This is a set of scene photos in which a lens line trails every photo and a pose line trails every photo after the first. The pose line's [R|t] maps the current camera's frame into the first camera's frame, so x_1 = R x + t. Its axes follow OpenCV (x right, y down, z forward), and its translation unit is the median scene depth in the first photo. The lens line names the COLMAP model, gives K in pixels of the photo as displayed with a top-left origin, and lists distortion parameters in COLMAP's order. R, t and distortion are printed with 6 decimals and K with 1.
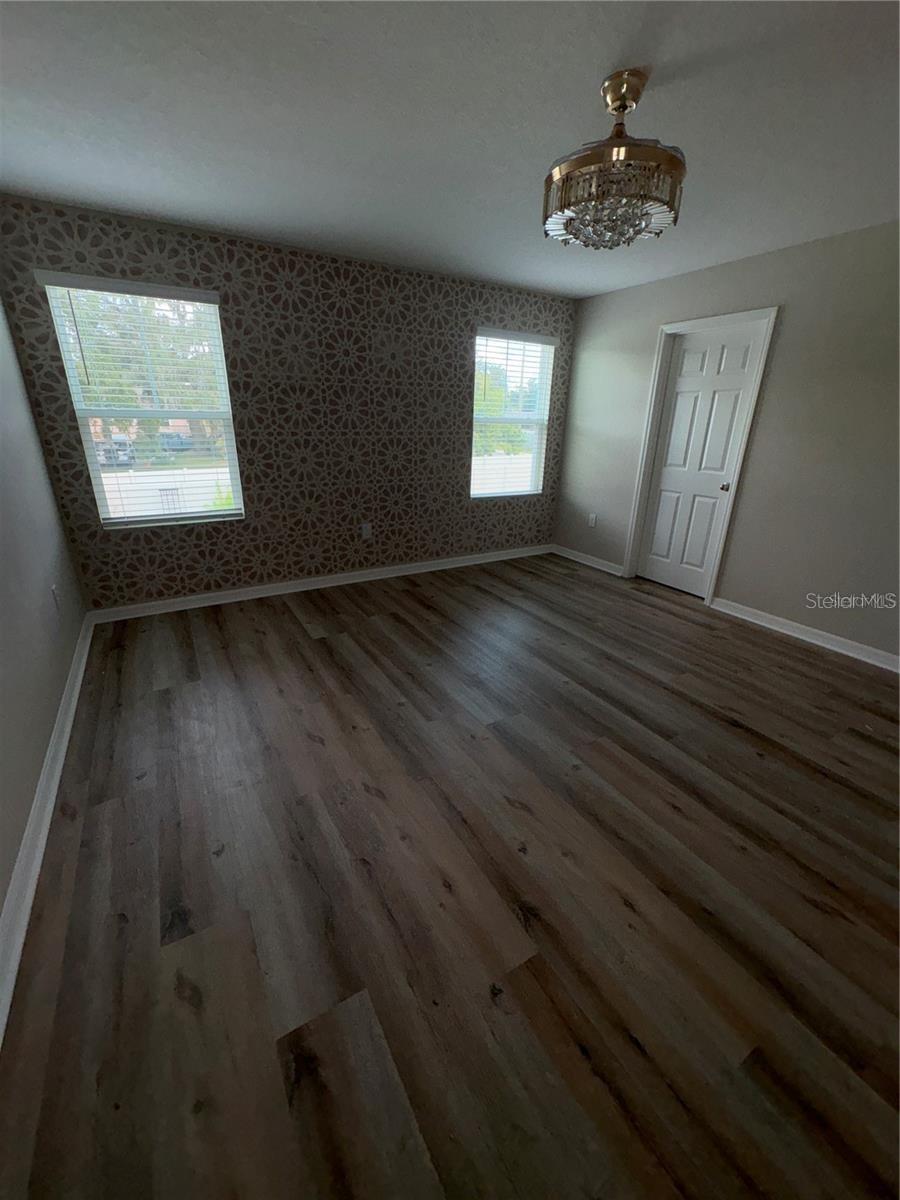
lens RADIAL K [[485.2, 0, 450.0], [0, 485.2, 600.0], [0, 0, 1]] dist [-0.000403, -0.000105]
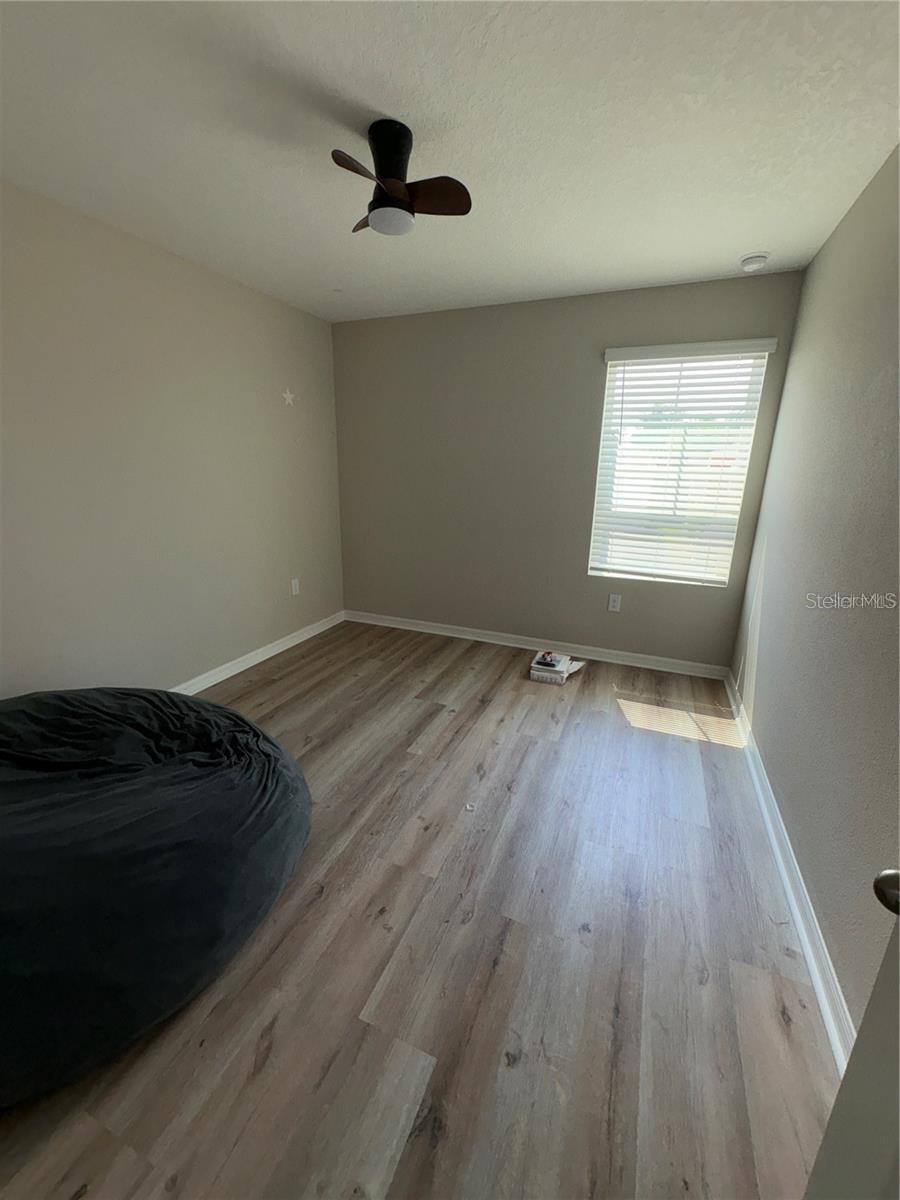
lens RADIAL K [[485.2, 0, 450.0], [0, 485.2, 600.0], [0, 0, 1]] dist [-0.000403, -0.000105]
pose [[0.602601, 0.199490, -0.772707, 0.801731], [-0.294683, 0.955446, 0.016857, -0.174322], [0.741643, 0.217546, 0.634539, 0.530994]]
